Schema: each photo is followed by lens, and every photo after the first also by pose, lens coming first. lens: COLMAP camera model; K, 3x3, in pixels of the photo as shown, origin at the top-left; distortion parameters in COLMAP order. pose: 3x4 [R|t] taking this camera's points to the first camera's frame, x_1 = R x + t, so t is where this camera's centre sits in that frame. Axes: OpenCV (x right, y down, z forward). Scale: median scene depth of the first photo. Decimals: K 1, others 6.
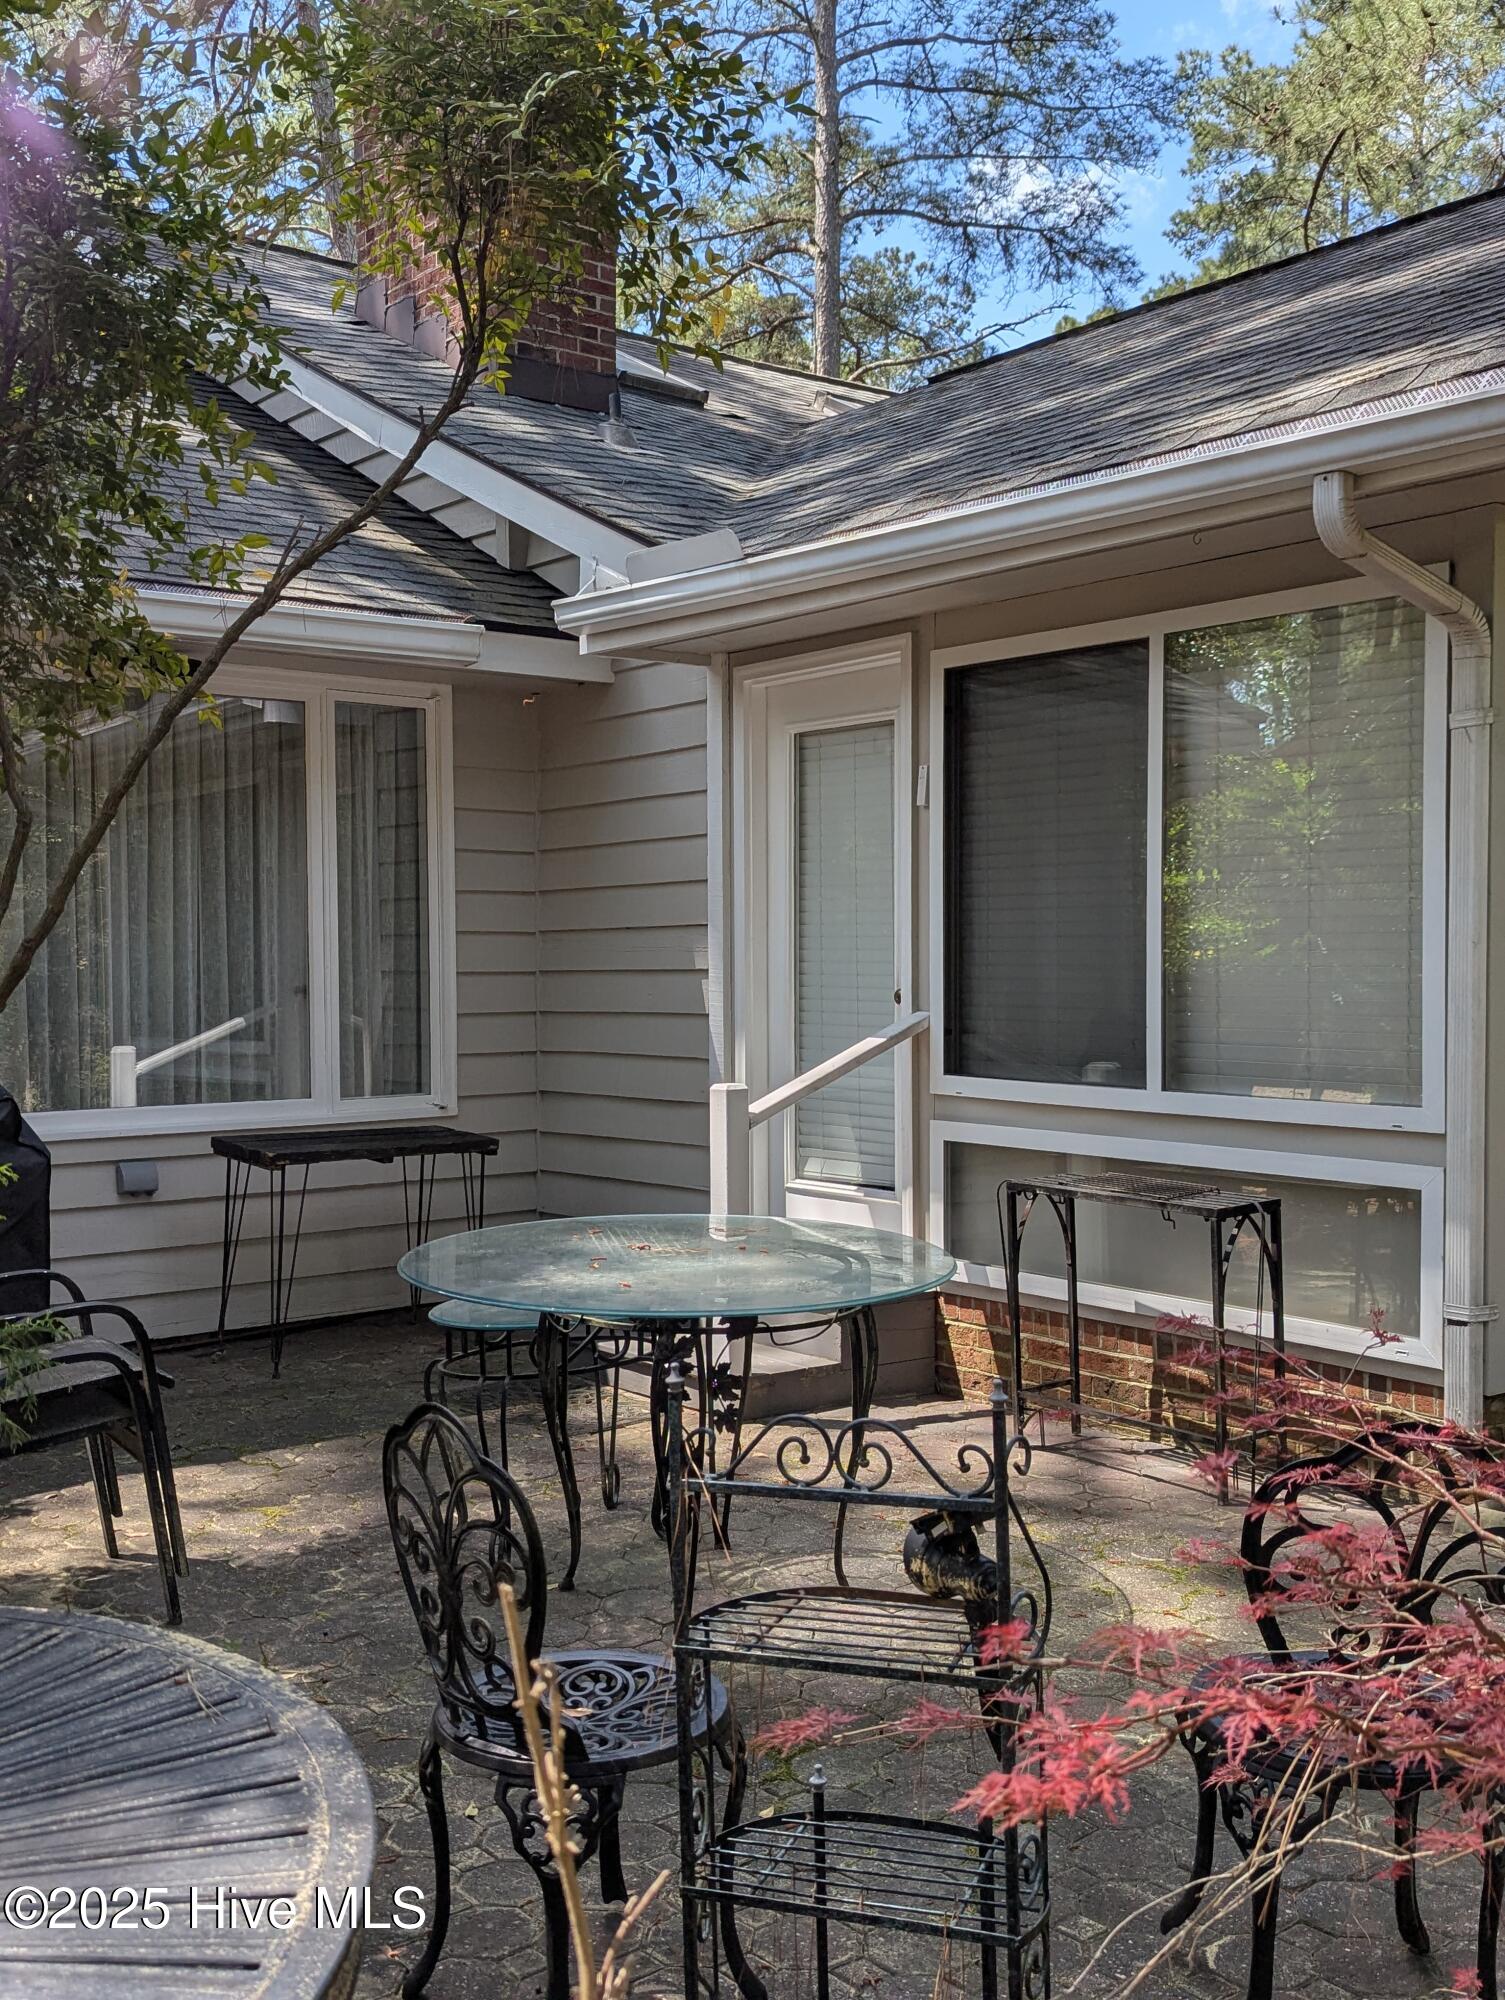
lens RADIAL K [[2010.9, 0, 752.8], [0, 2010.9, 1011.8], [0, 0, 1]] dist [0.047579, 0.000000]
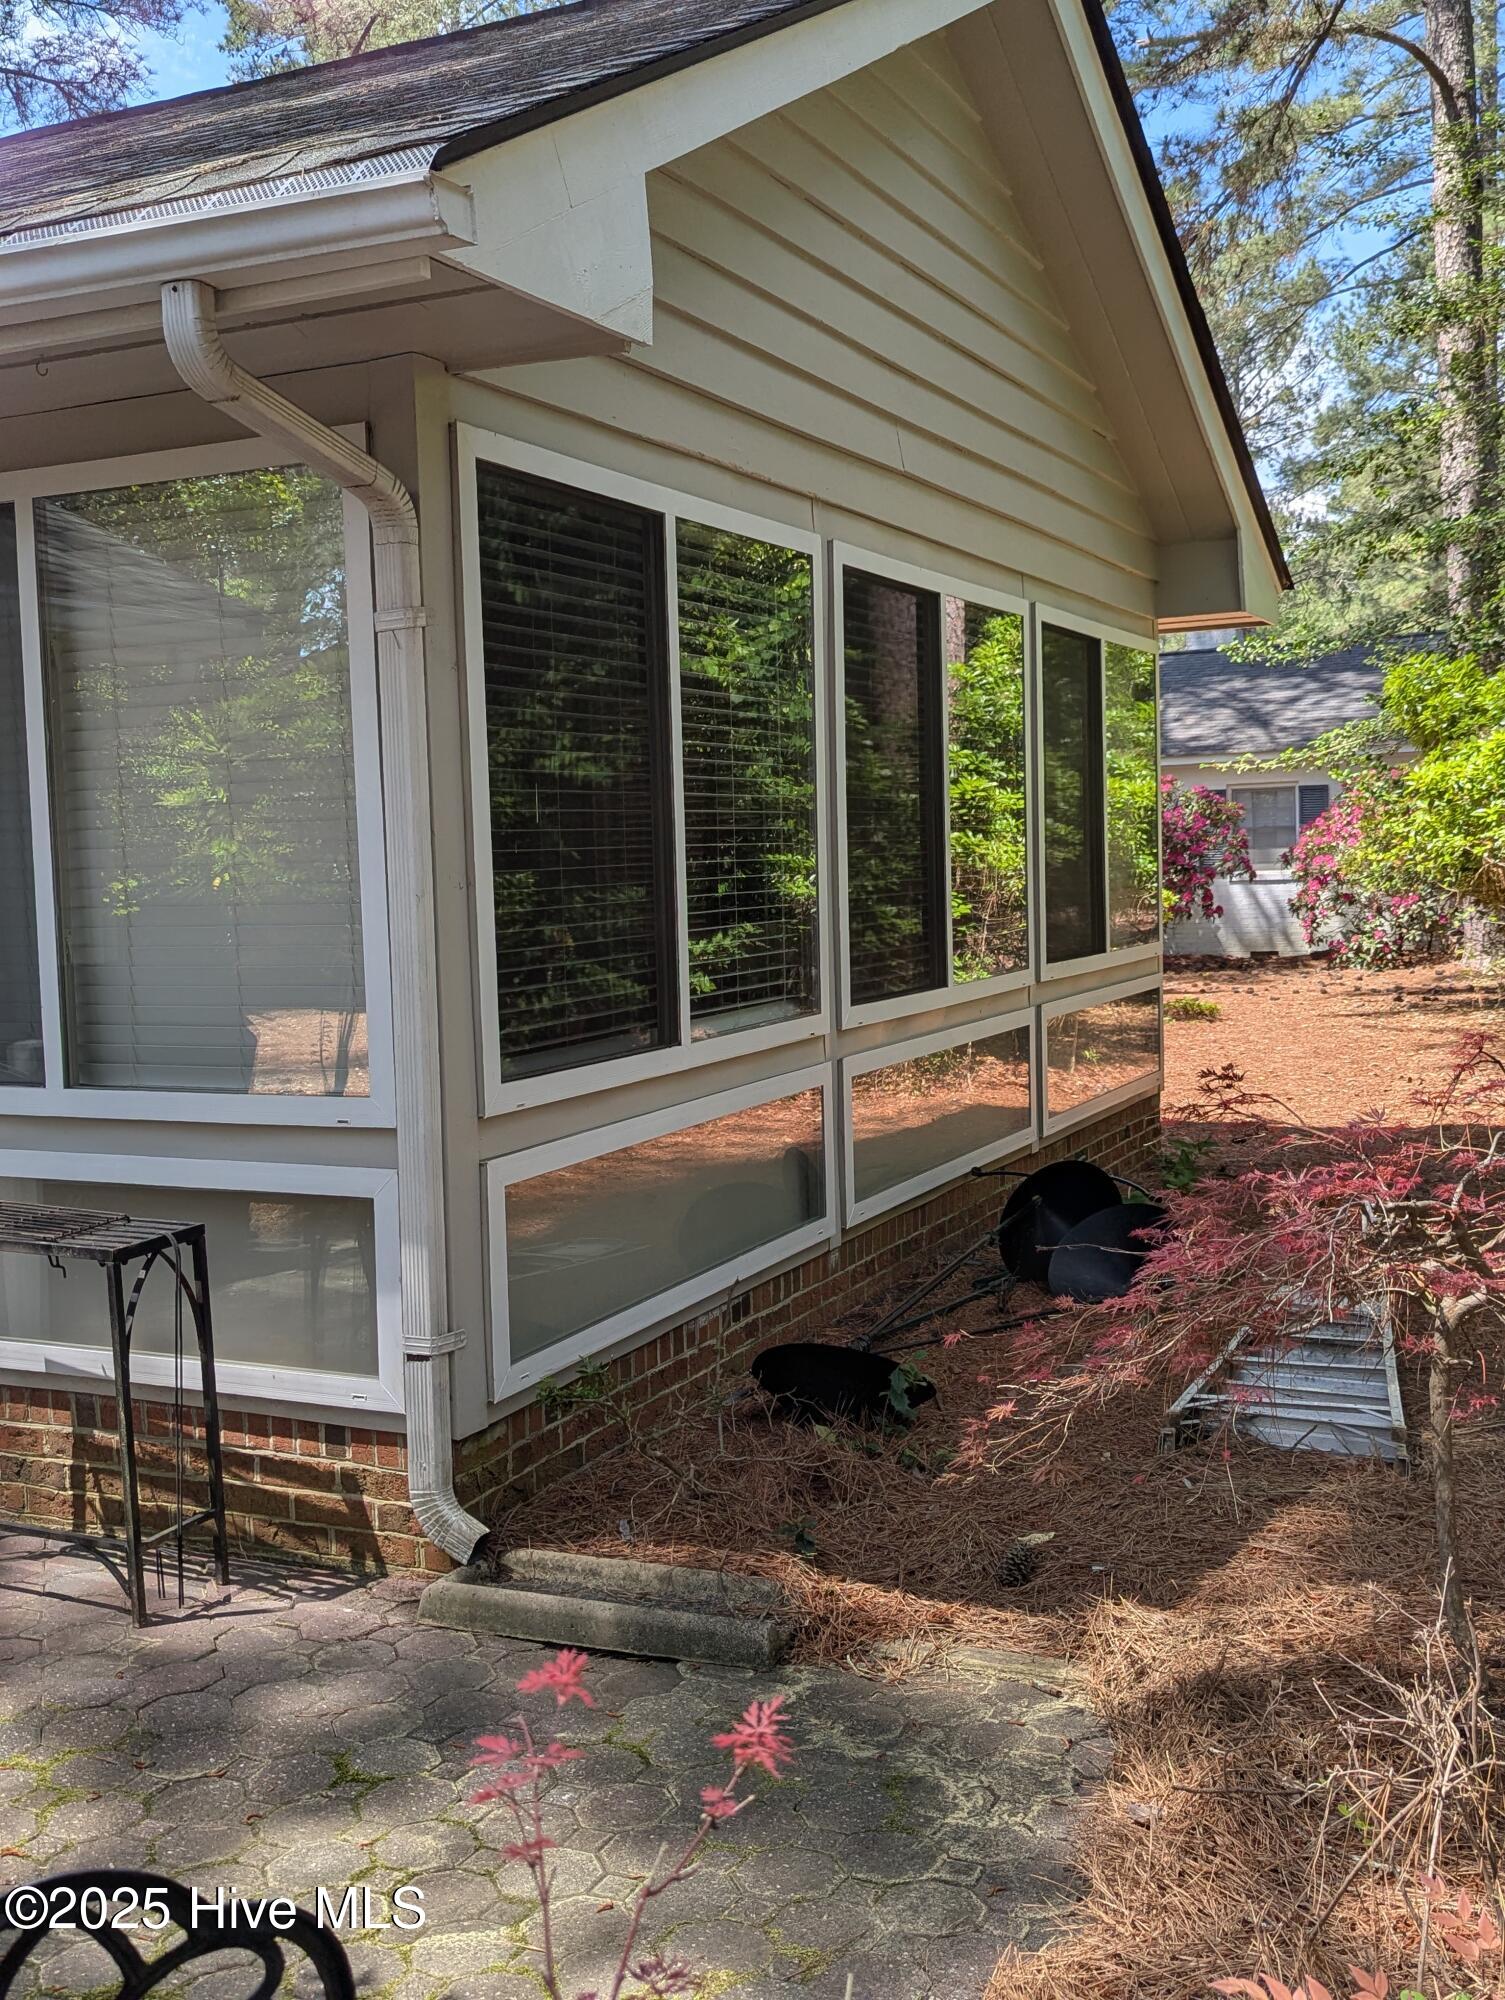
lens RADIAL K [[2010.9, 0, 755.7], [0, 2010.9, 996.4], [0, 0, 1]] dist [0.047579, 0.000000]
pose [[0.904541, -0.053875, 0.422969, 0.126491], [0.038797, 0.998270, 0.044183, -0.022807], [-0.424618, -0.023556, 0.905066, 0.192517]]
